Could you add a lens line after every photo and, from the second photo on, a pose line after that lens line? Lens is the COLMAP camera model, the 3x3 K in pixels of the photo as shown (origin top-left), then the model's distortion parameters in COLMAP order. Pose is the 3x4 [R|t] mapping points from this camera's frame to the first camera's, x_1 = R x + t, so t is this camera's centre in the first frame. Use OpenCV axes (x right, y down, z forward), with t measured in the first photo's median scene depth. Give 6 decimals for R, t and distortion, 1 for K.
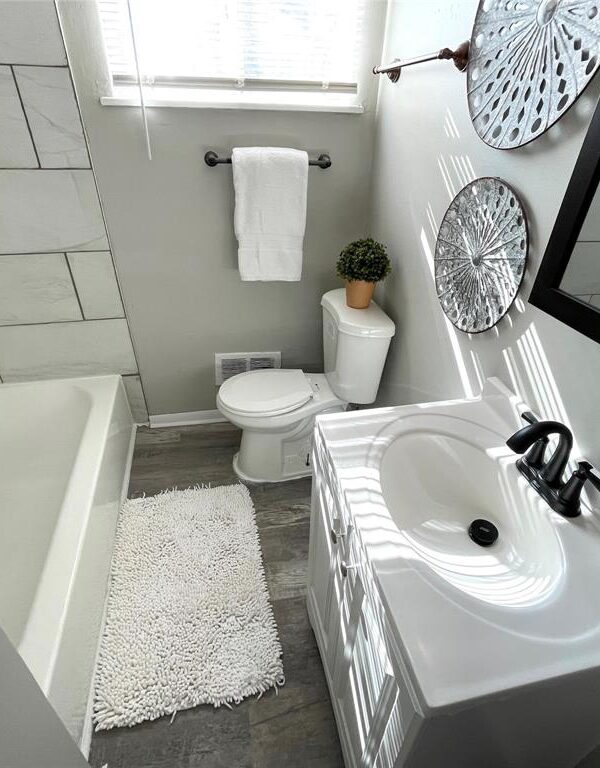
lens RADIAL K [[416.4, 0, 300.0], [0, 416.4, 384.0], [0, 0, 1]] dist [-0.004076, 0.000444]
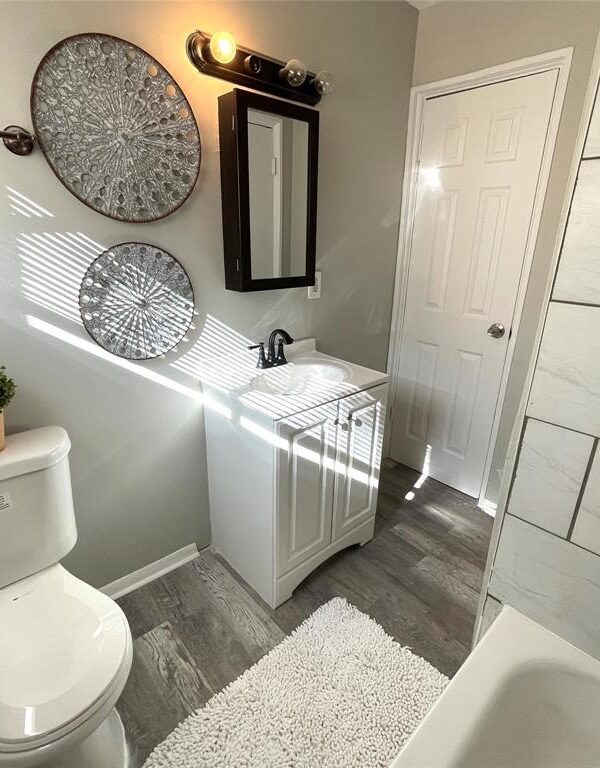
lens RADIAL K [[416.4, 0, 300.0], [0, 416.4, 384.0], [0, 0, 1]] dist [-0.004076, 0.000444]
pose [[-0.501333, -0.336061, 0.797326, -0.937395], [0.446292, 0.689022, 0.571027, -0.648336], [-0.741275, 0.642115, -0.195448, 1.057192]]
